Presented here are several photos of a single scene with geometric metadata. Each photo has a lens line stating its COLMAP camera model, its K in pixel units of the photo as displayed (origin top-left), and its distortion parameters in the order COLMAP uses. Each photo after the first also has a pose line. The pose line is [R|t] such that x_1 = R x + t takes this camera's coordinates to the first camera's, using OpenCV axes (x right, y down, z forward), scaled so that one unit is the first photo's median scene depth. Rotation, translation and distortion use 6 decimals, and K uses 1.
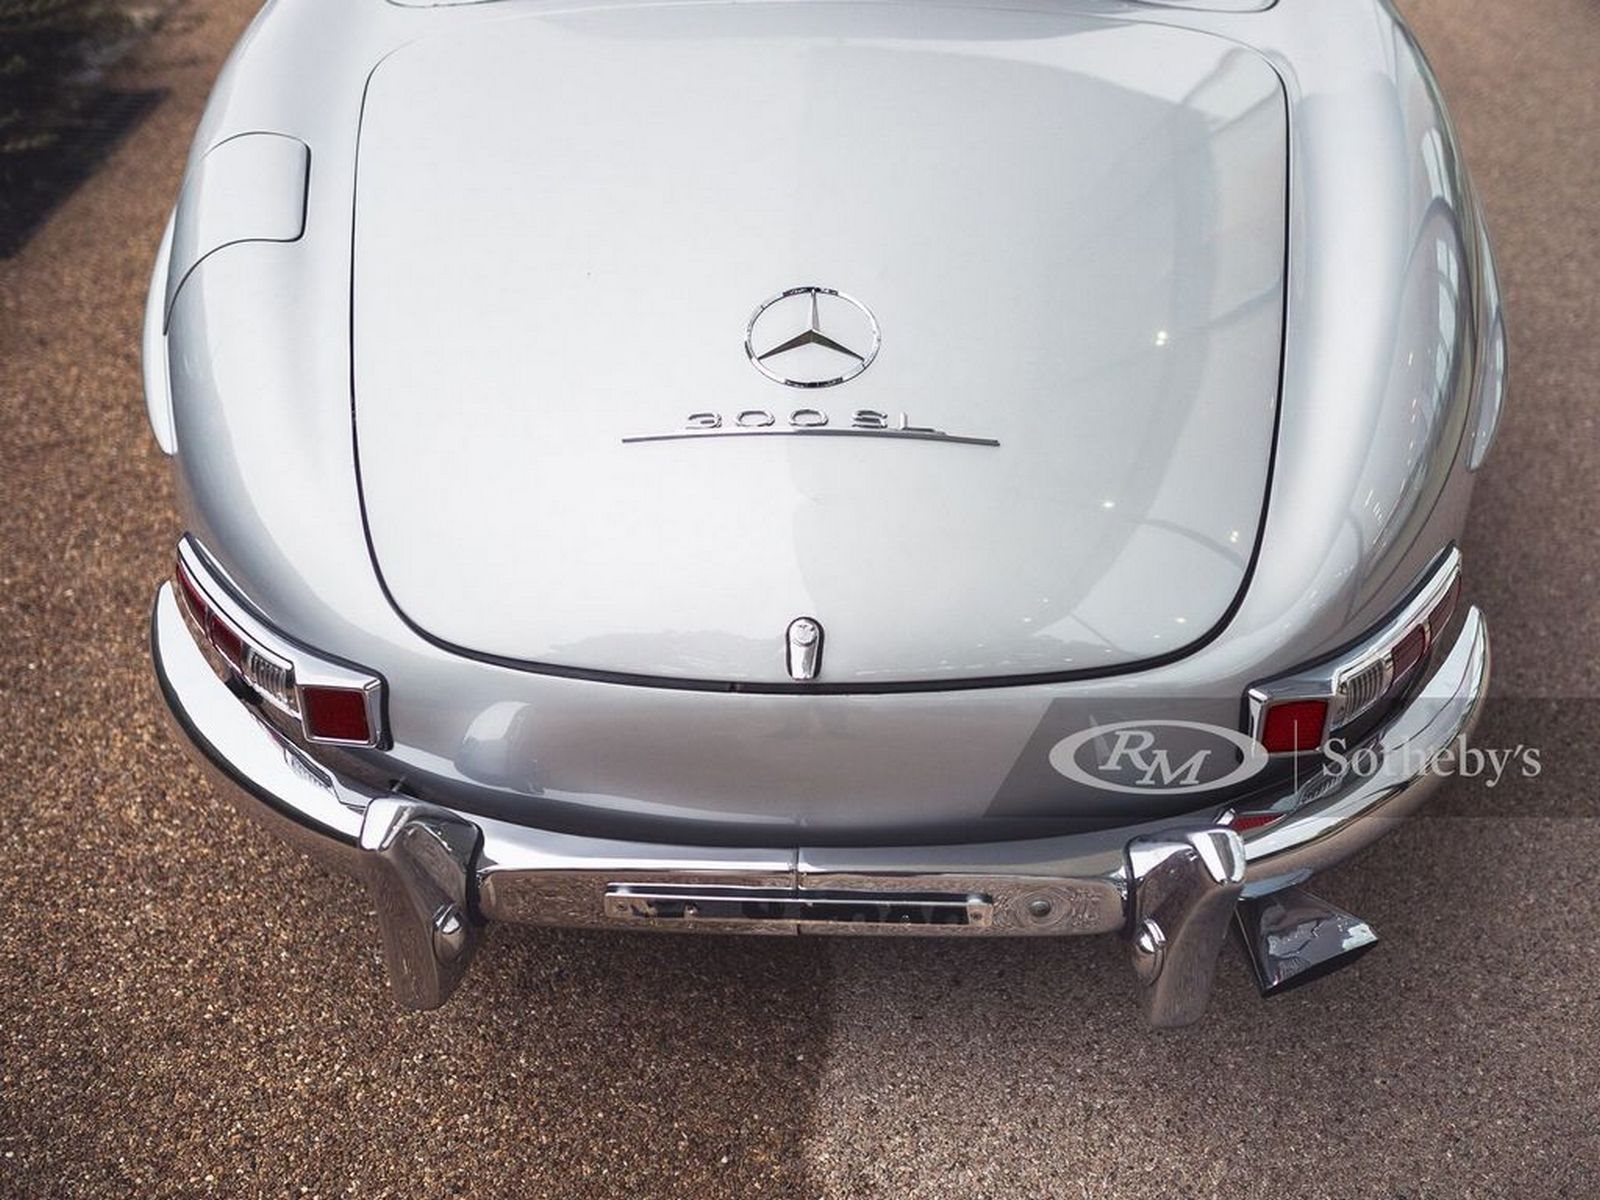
lens RADIAL K [[1655.0, 0, 784.7], [0, 1655.0, 600.8], [0, 0, 1]] dist [-0.042018, 0.031217]
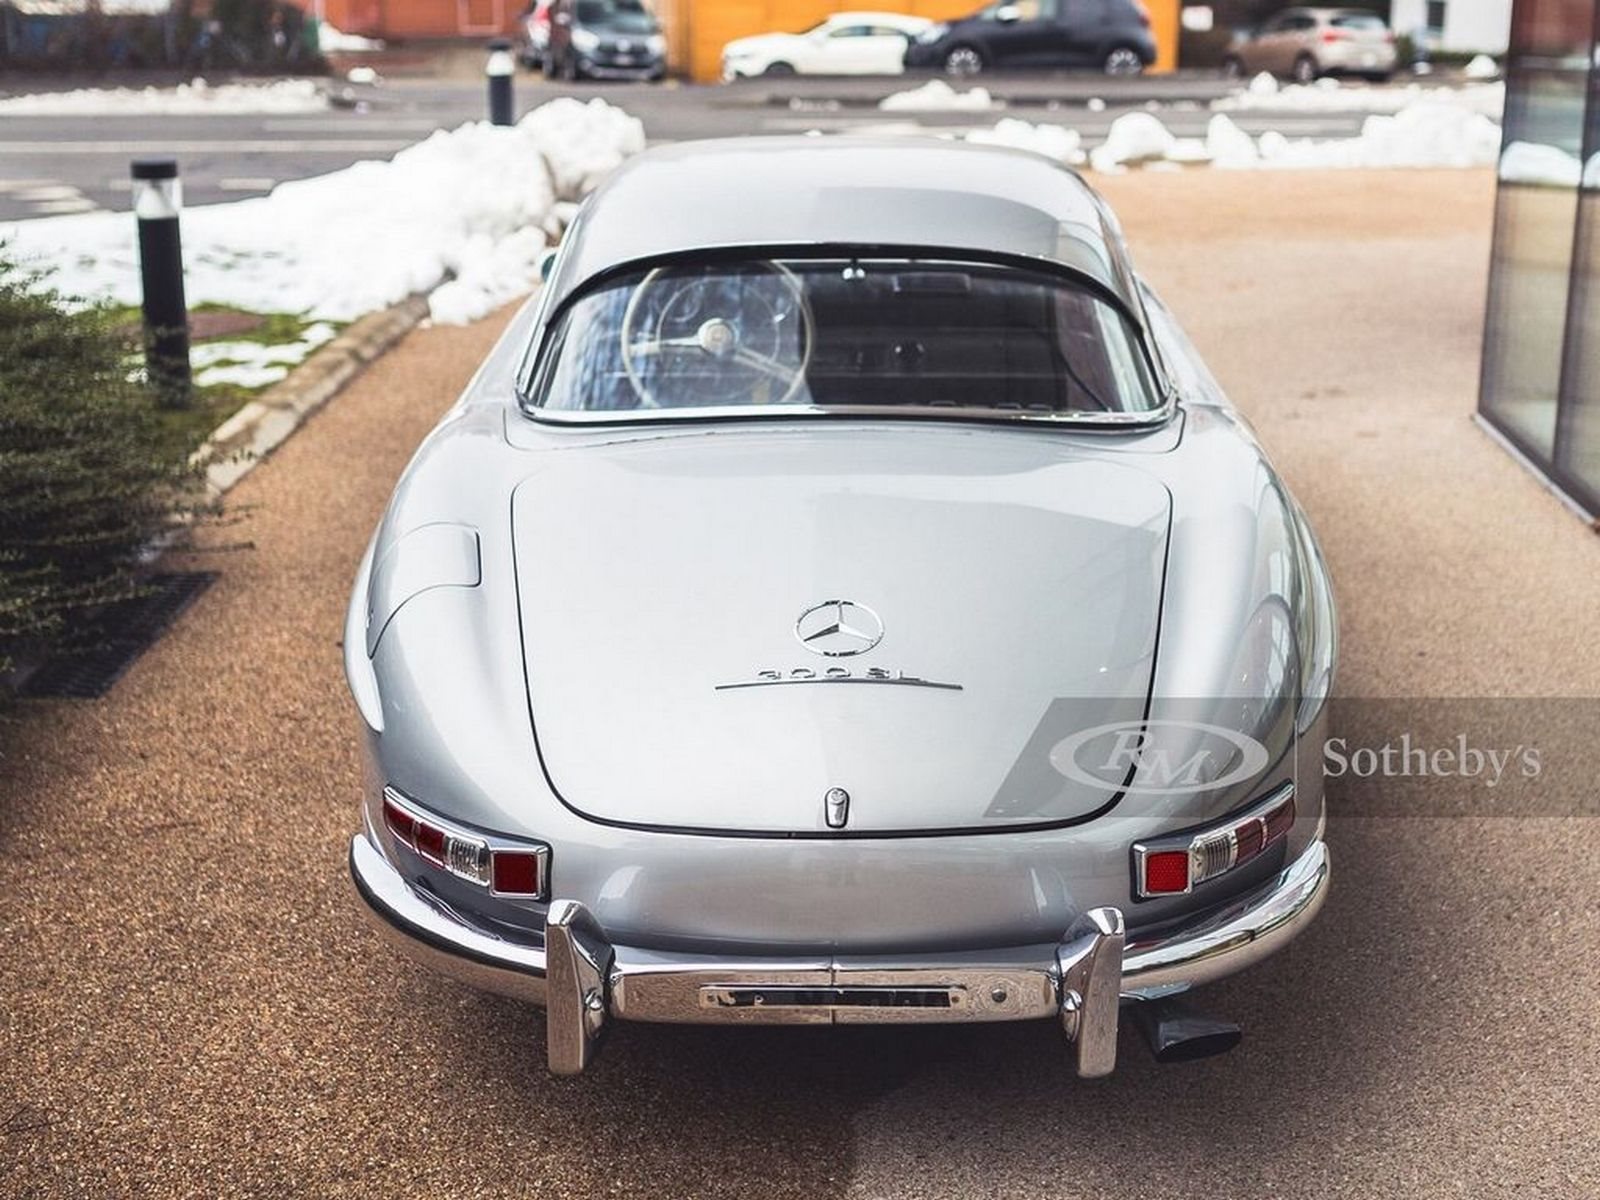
lens RADIAL K [[1766.7, 0, 800.0], [0, 1766.7, 600.0], [0, 0, 1]] dist [-0.020353, -0.013670]
pose [[0.999981, 0.000988, 0.006090, -0.018290], [0.000876, 0.954377, -0.298602, 0.188918], [-0.006108, 0.298602, 0.954358, -0.348717]]
